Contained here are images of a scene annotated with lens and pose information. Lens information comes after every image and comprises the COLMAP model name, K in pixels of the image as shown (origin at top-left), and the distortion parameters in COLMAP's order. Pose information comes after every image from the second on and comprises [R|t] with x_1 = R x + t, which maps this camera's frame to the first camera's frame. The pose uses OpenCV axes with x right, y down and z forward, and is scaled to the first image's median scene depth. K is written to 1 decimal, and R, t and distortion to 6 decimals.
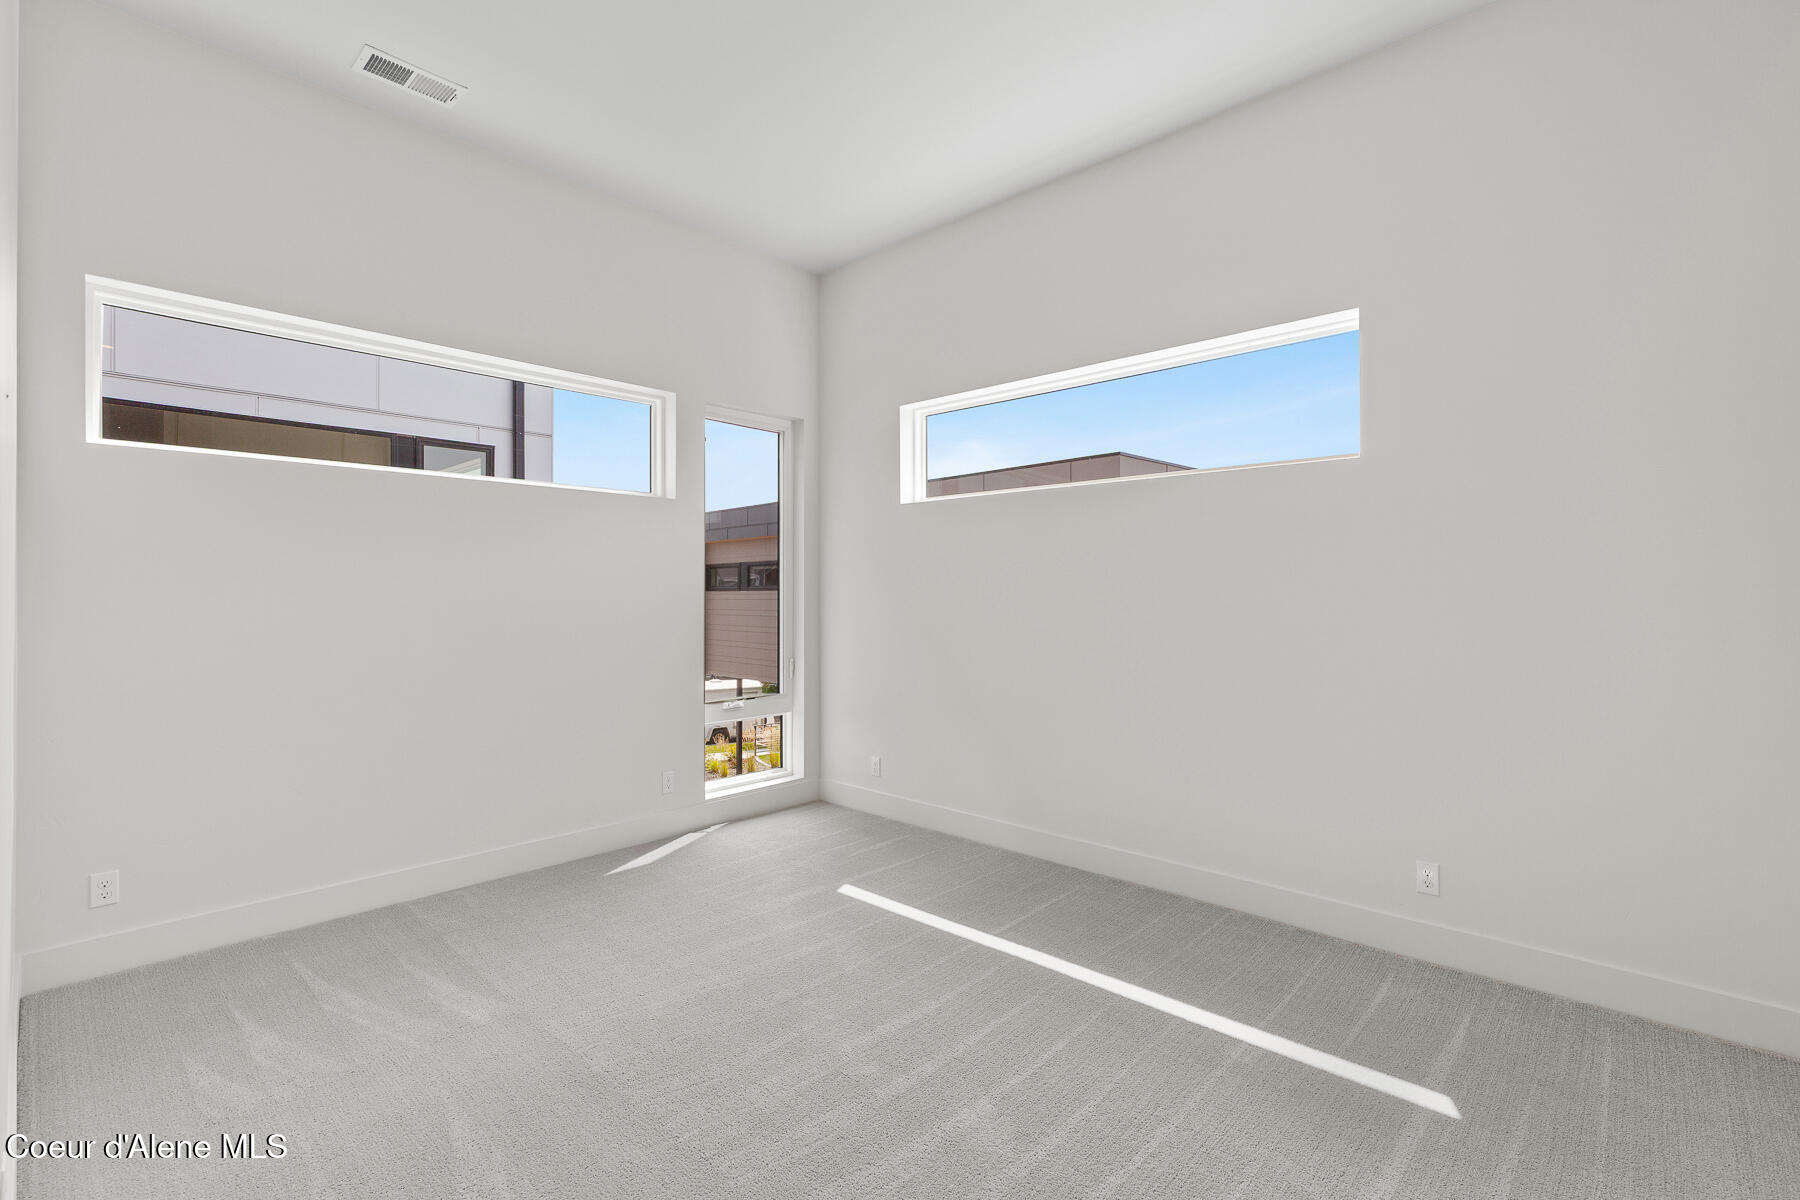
lens RADIAL K [[815.0, 0, 911.8], [0, 815.0, 604.0], [0, 0, 1]] dist [0.006817, -0.001315]
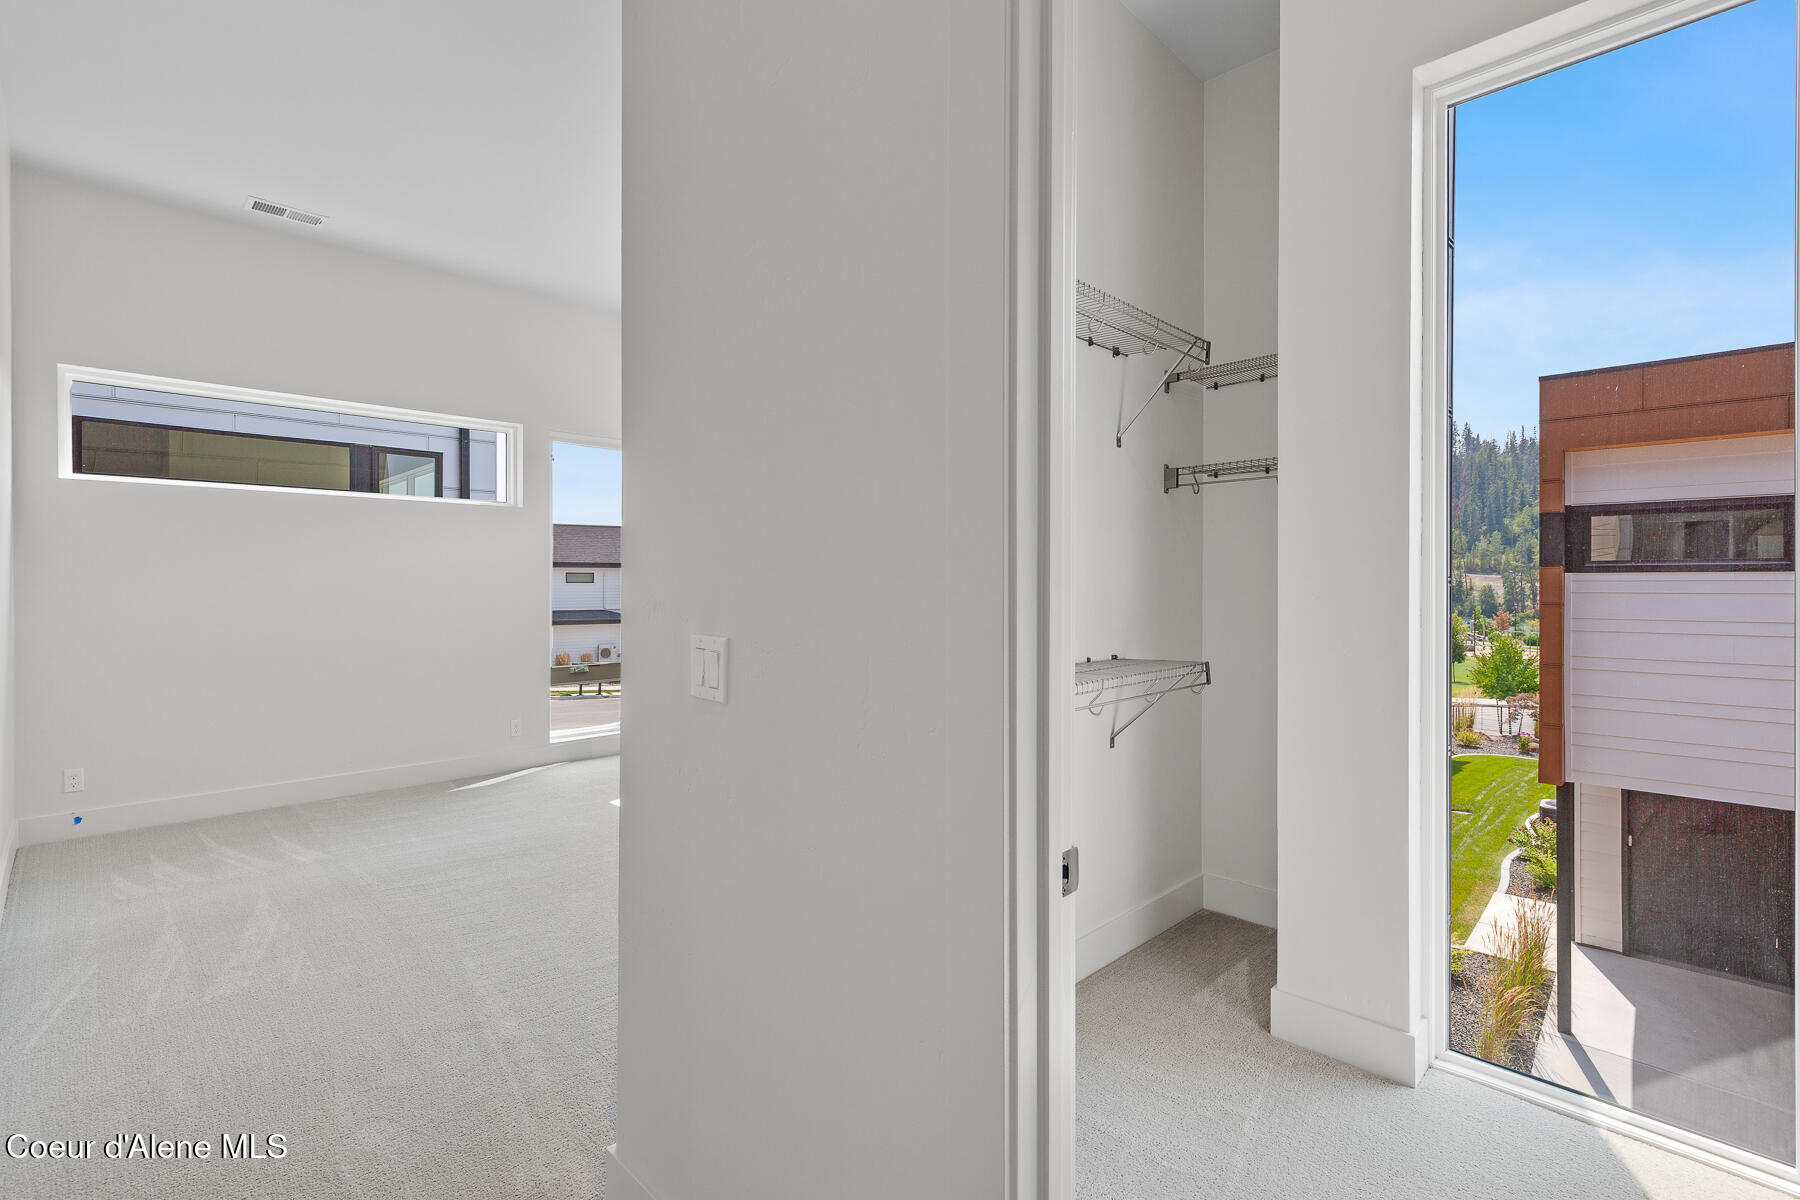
lens RADIAL K [[815.0, 0, 891.7], [0, 815.0, 600.1], [0, 0, 1]] dist [0.006817, -0.001315]
pose [[0.999276, 0.002397, -0.037979, 0.460564], [-0.002060, 0.999958, 0.008913, 0.005840], [0.037999, -0.008828, 0.999239, -0.352941]]
